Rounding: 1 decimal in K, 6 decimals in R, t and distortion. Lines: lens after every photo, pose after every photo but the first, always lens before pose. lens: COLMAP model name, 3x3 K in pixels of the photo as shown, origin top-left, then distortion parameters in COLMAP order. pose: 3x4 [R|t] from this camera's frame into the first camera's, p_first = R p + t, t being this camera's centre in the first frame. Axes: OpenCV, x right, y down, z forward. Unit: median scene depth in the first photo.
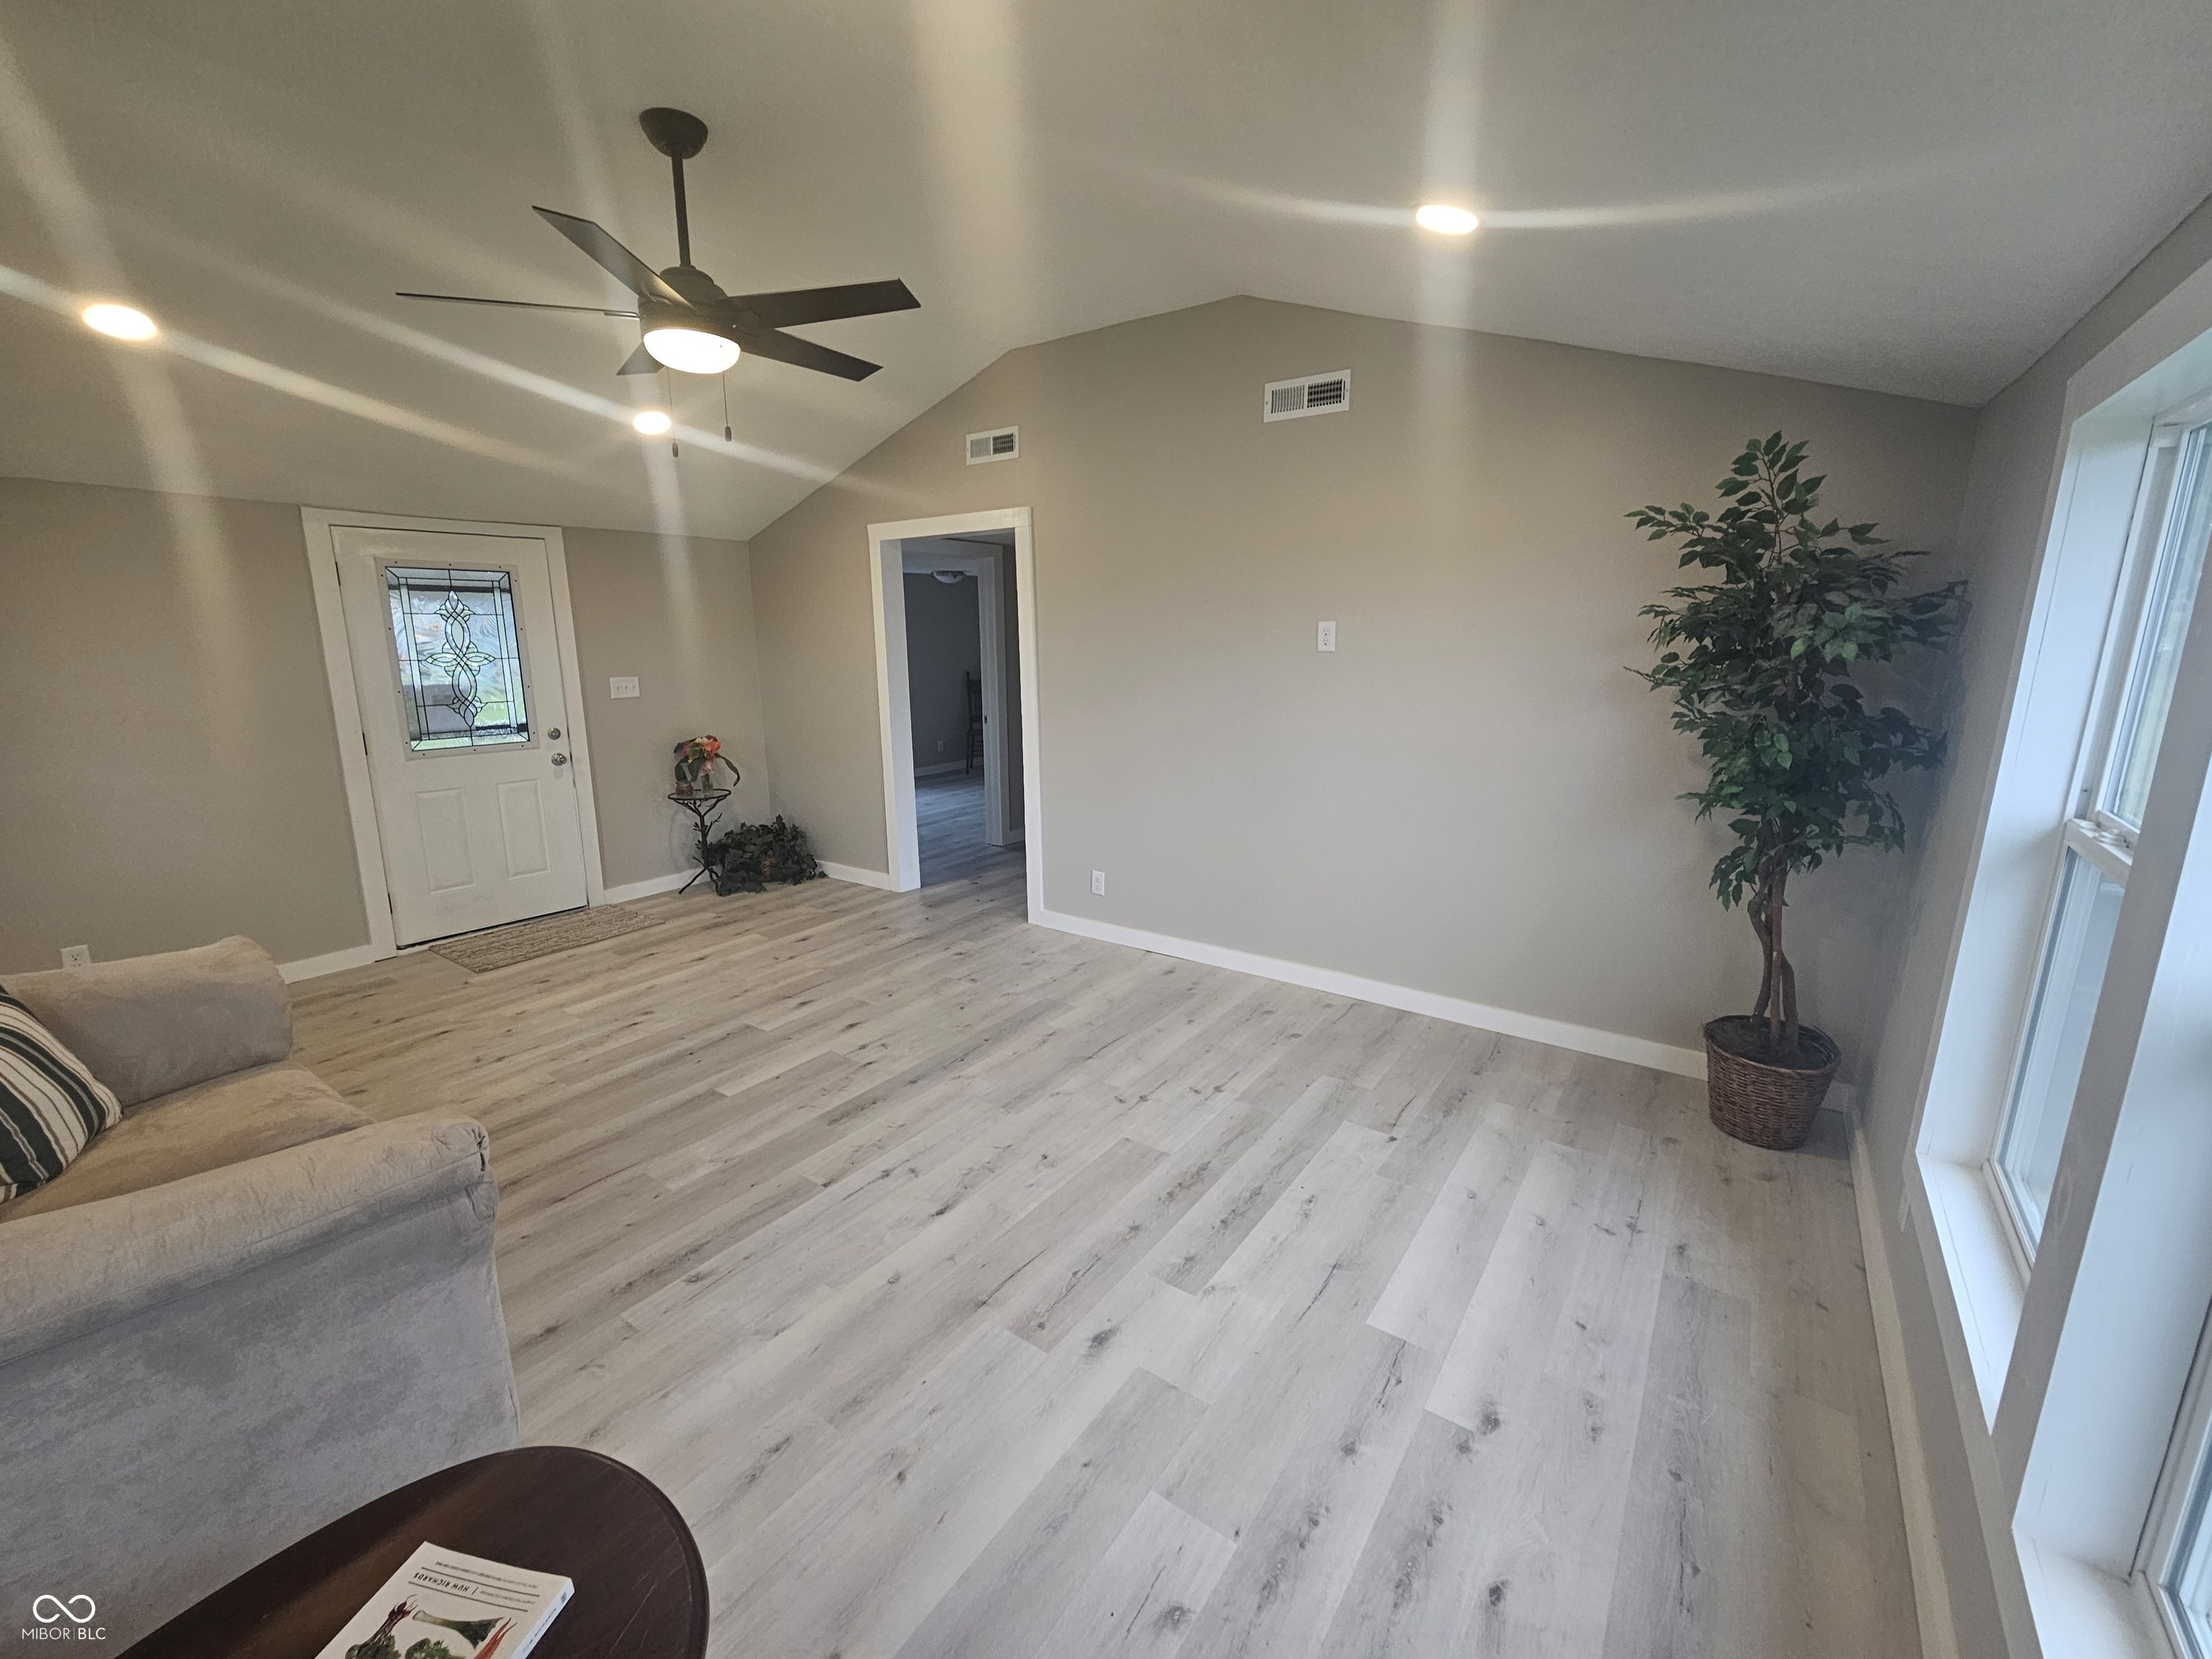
lens RADIAL K [[914.5, 0, 1094.4], [0, 914.5, 816.1], [0, 0, 1]] dist [-0.002497, 0.002100]
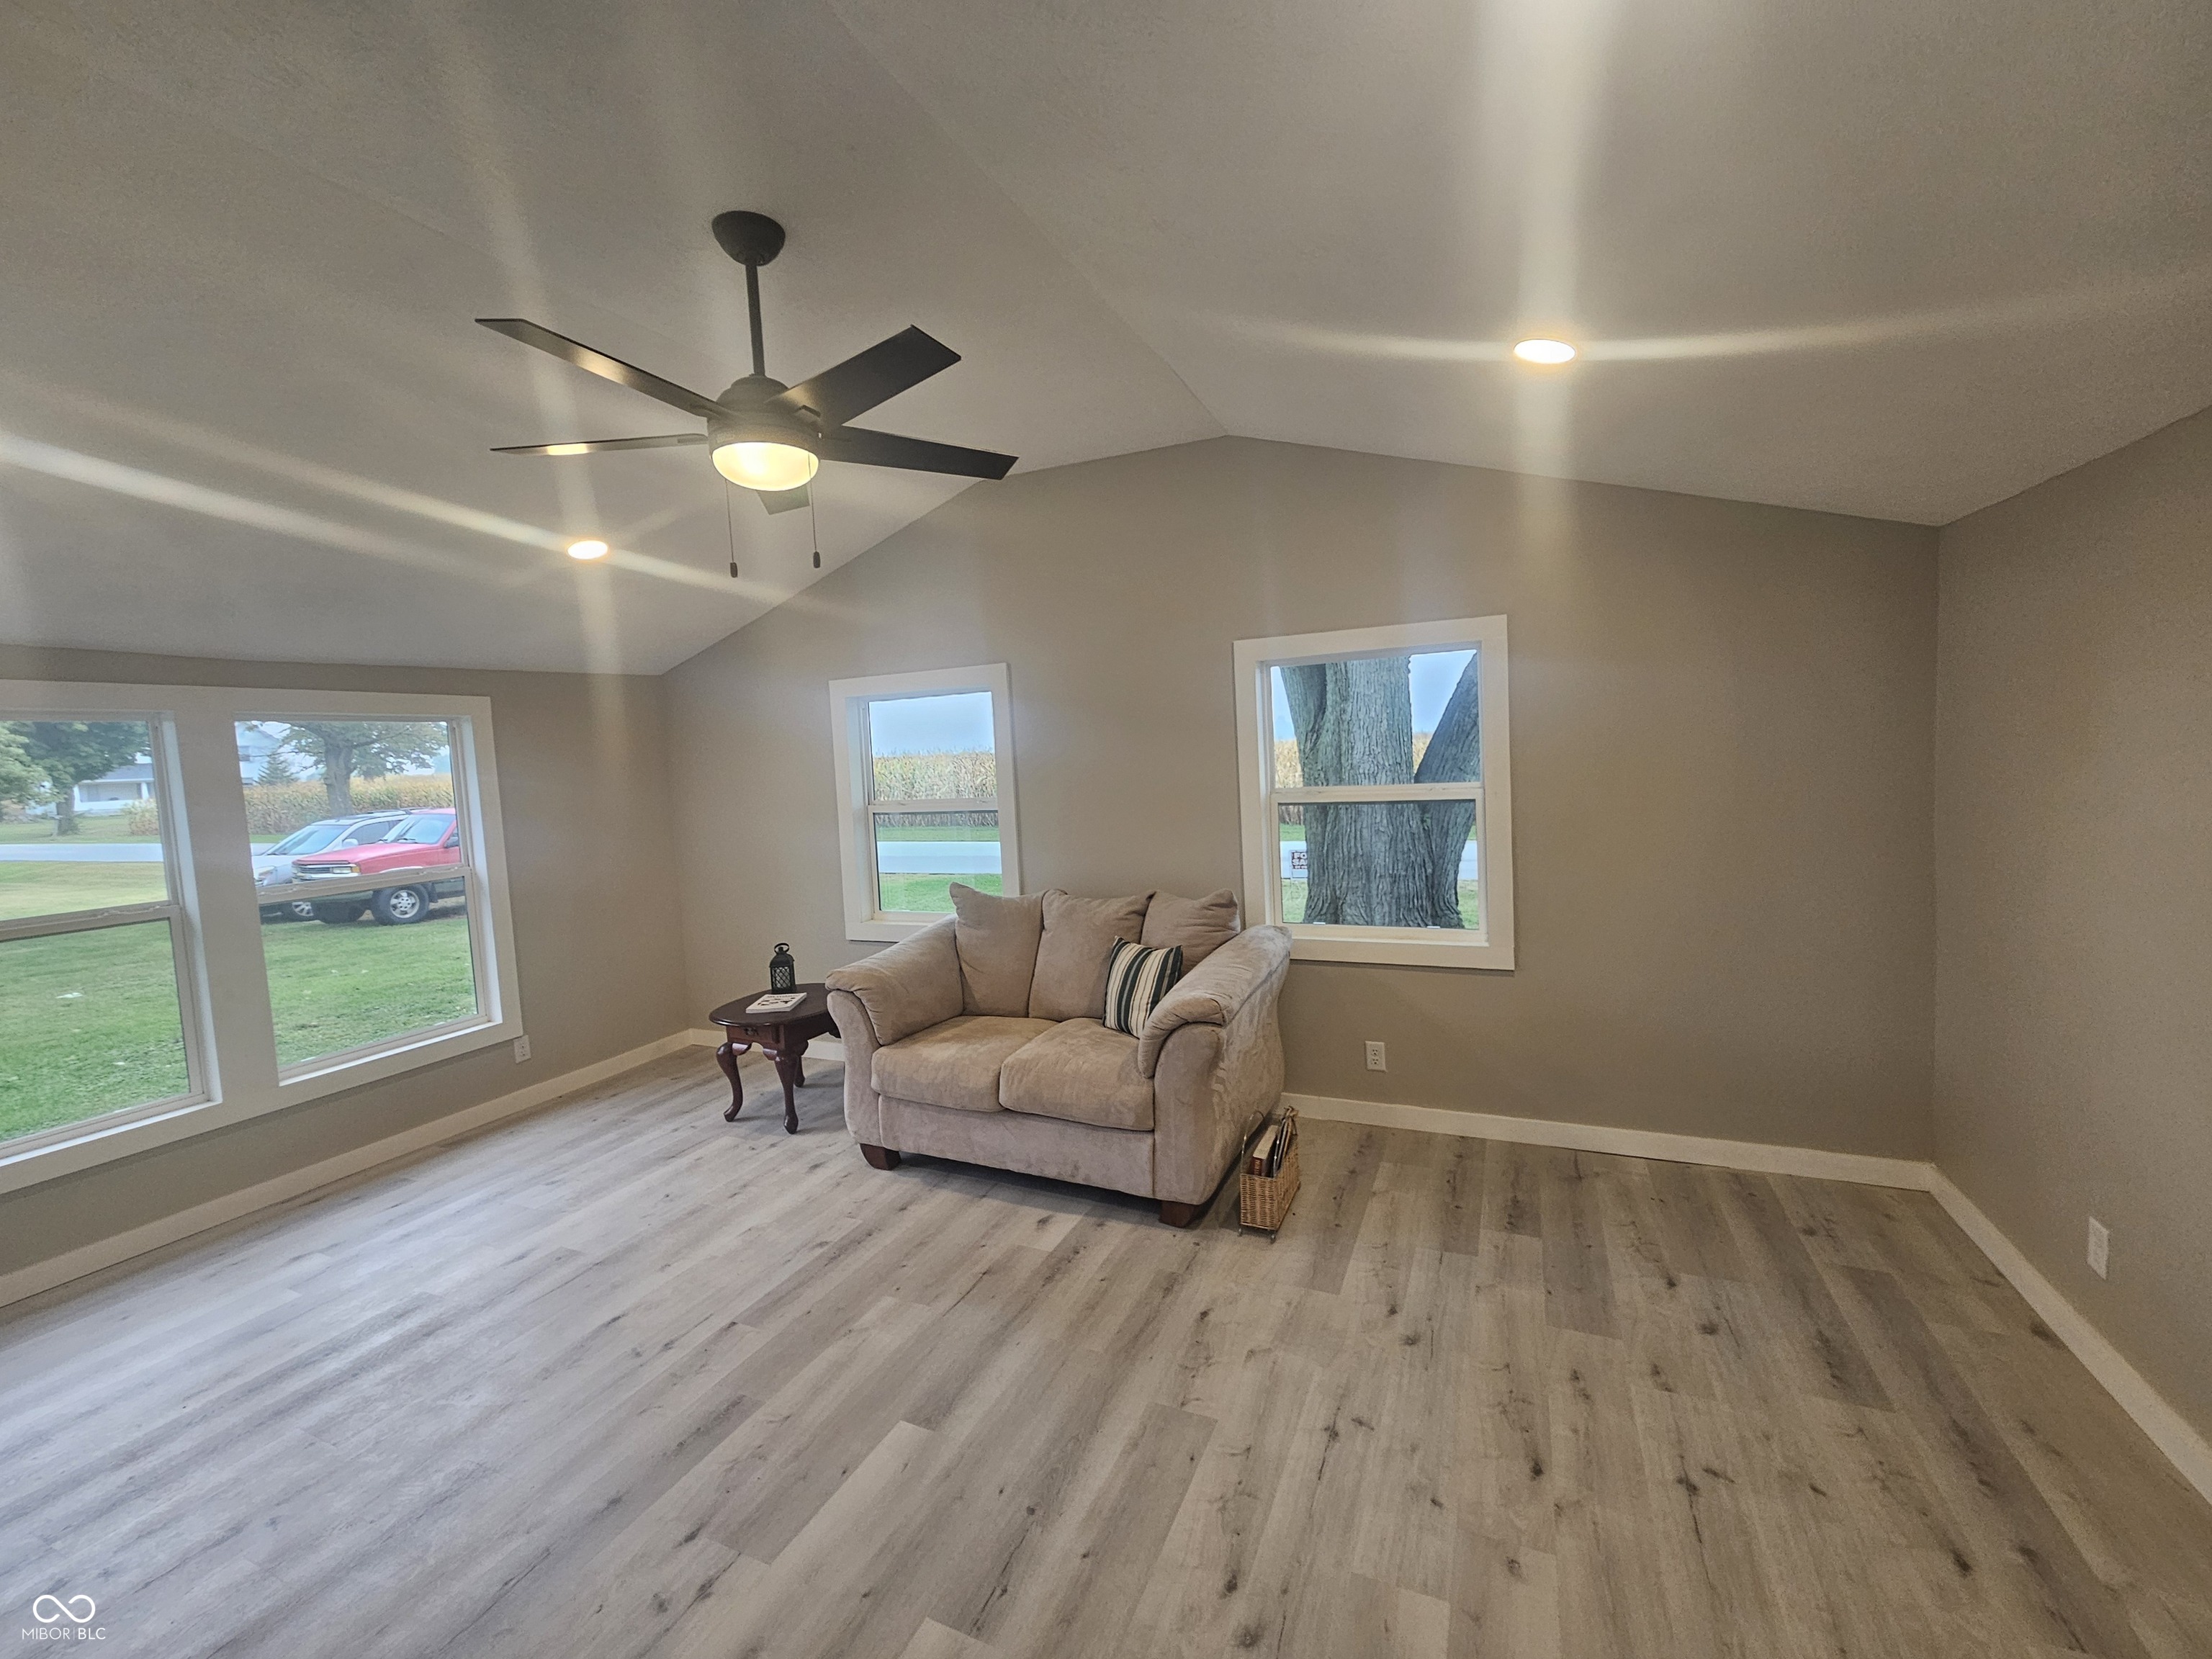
lens RADIAL K [[914.5, 0, 1094.4], [0, 914.5, 816.1], [0, 0, 1]] dist [-0.002497, 0.002100]
pose [[-0.979464, 0.071329, -0.188582, -0.401216], [0.019187, 0.964060, 0.264993, -0.293983], [0.200706, 0.255932, -0.945630, 1.418667]]
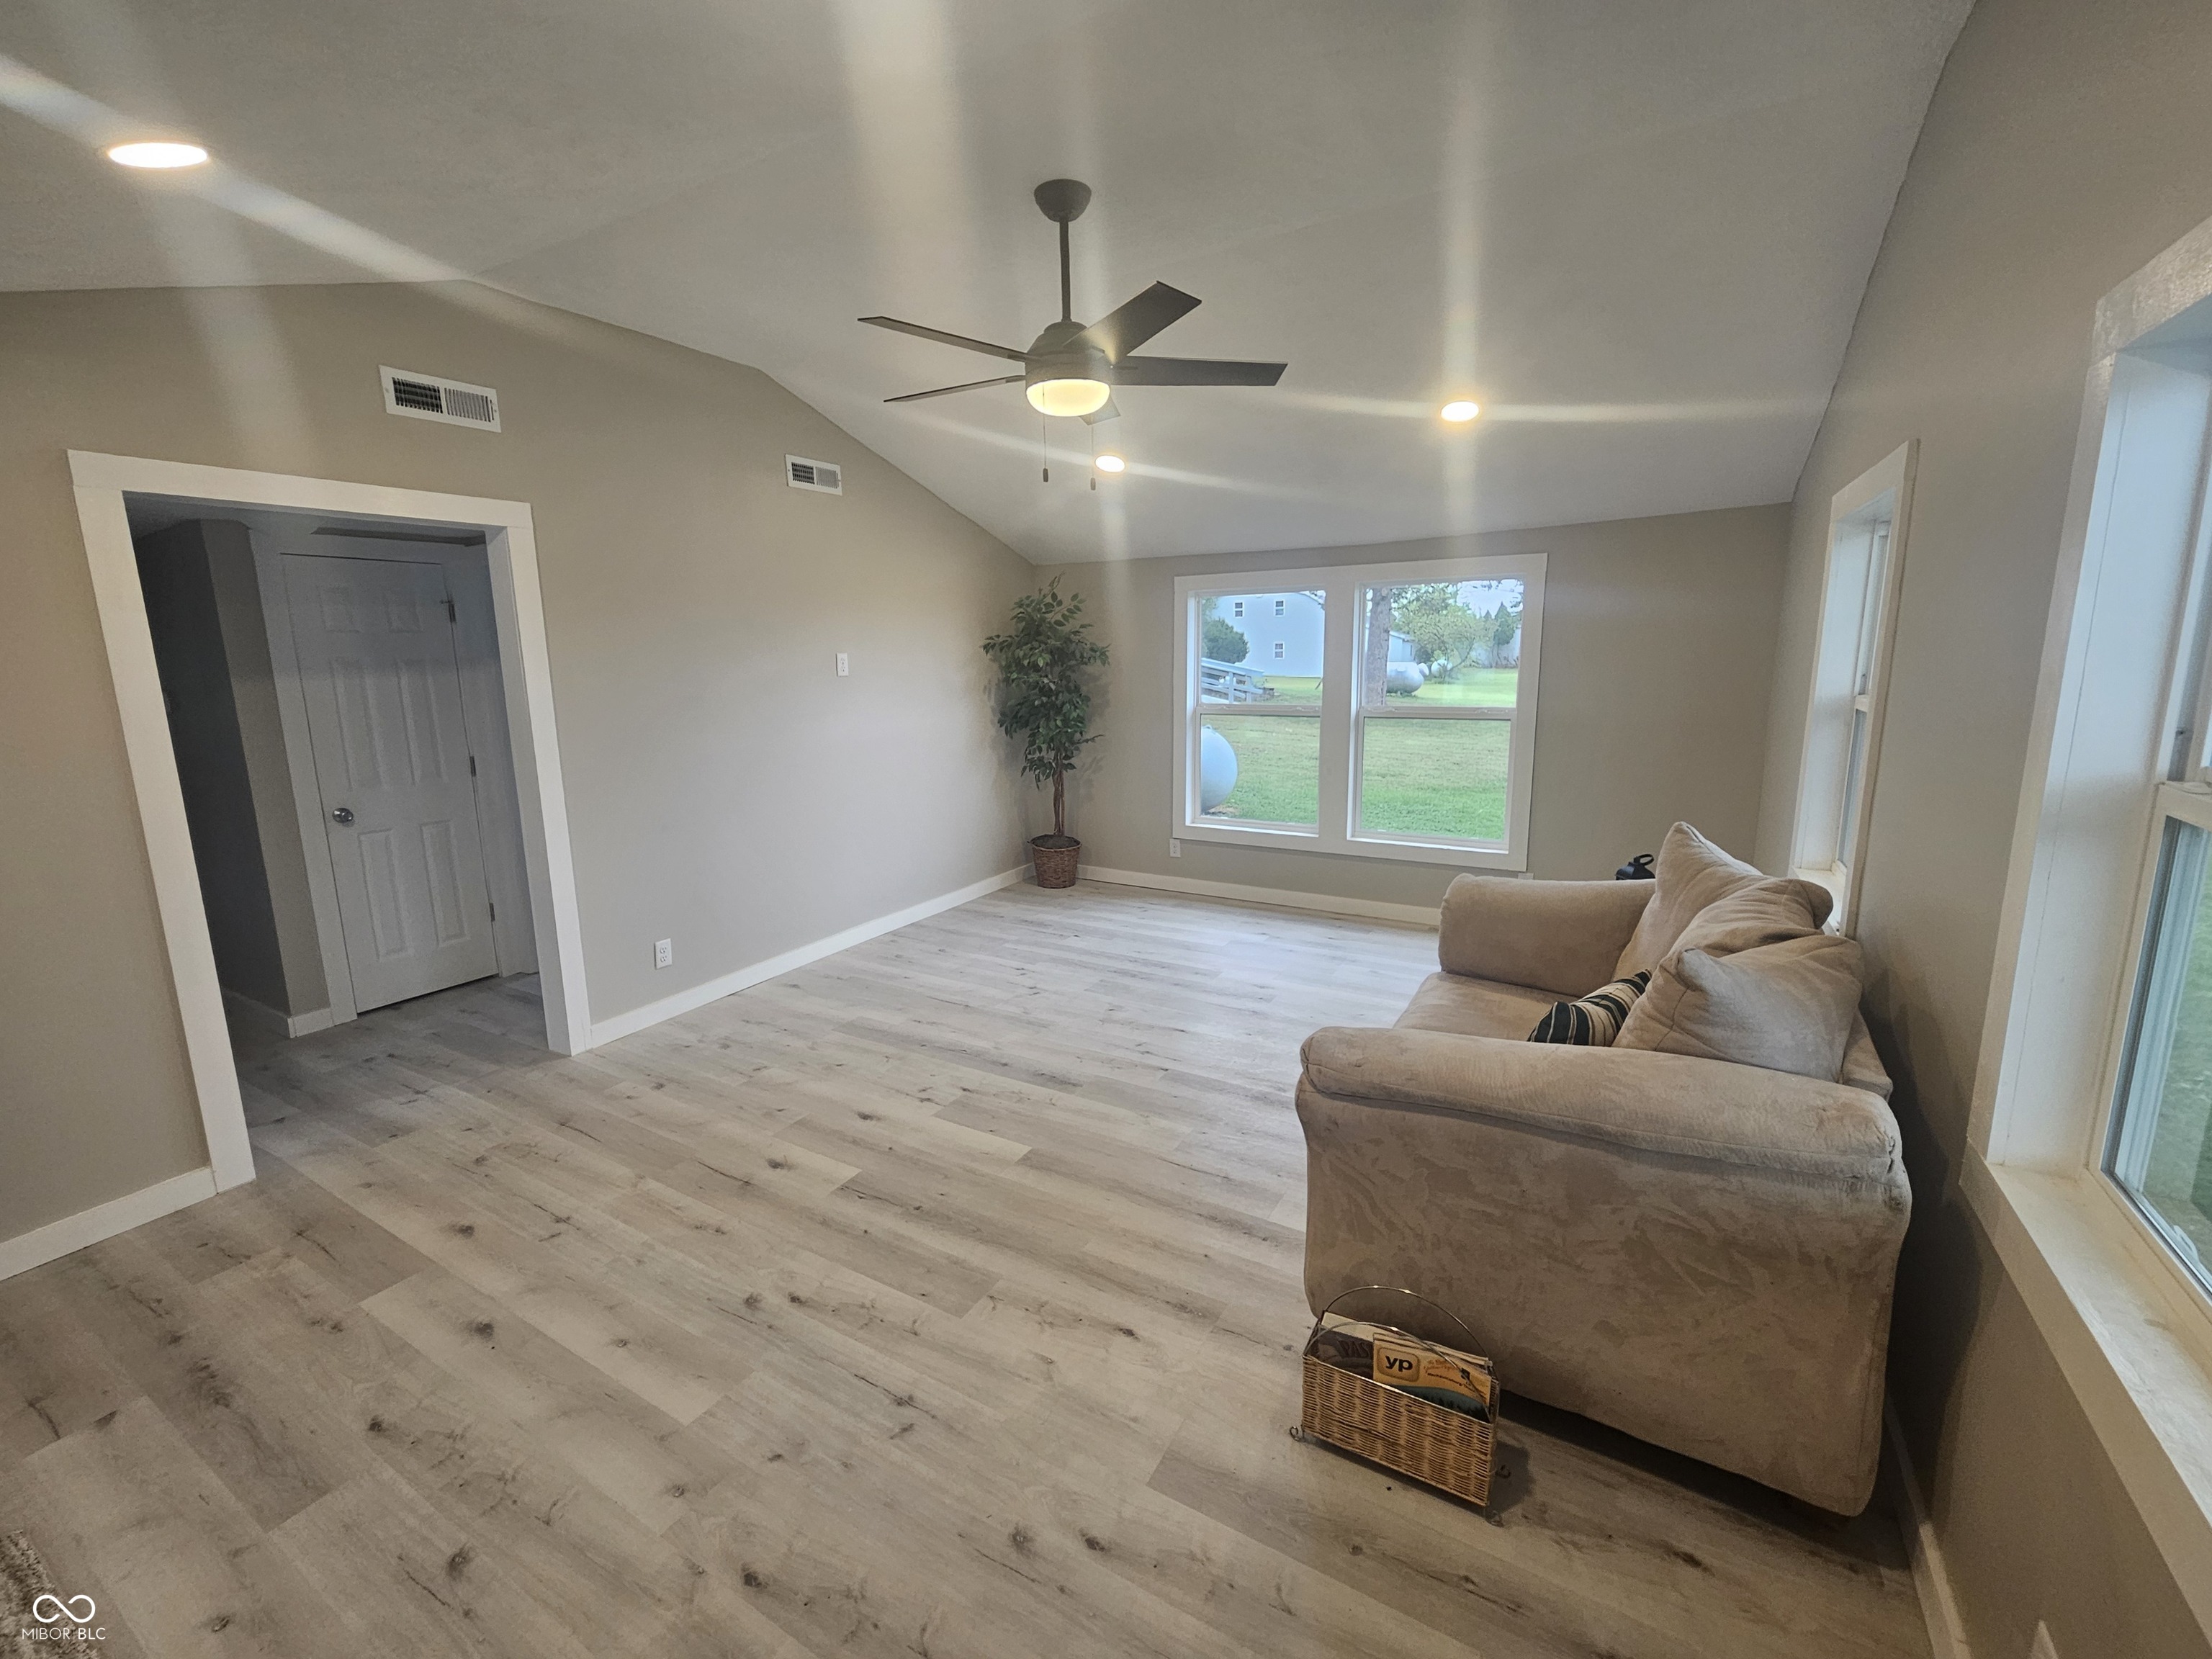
lens RADIAL K [[911.7, 0, 1094.9], [0, 911.7, 814.2], [0, 0, 1]] dist [-0.001947, -0.000329]
pose [[-0.091944, -0.168031, 0.981485, -1.139659], [0.221095, 0.957611, 0.184656, -0.162026], [-0.970909, 0.233979, -0.050896, 0.813889]]
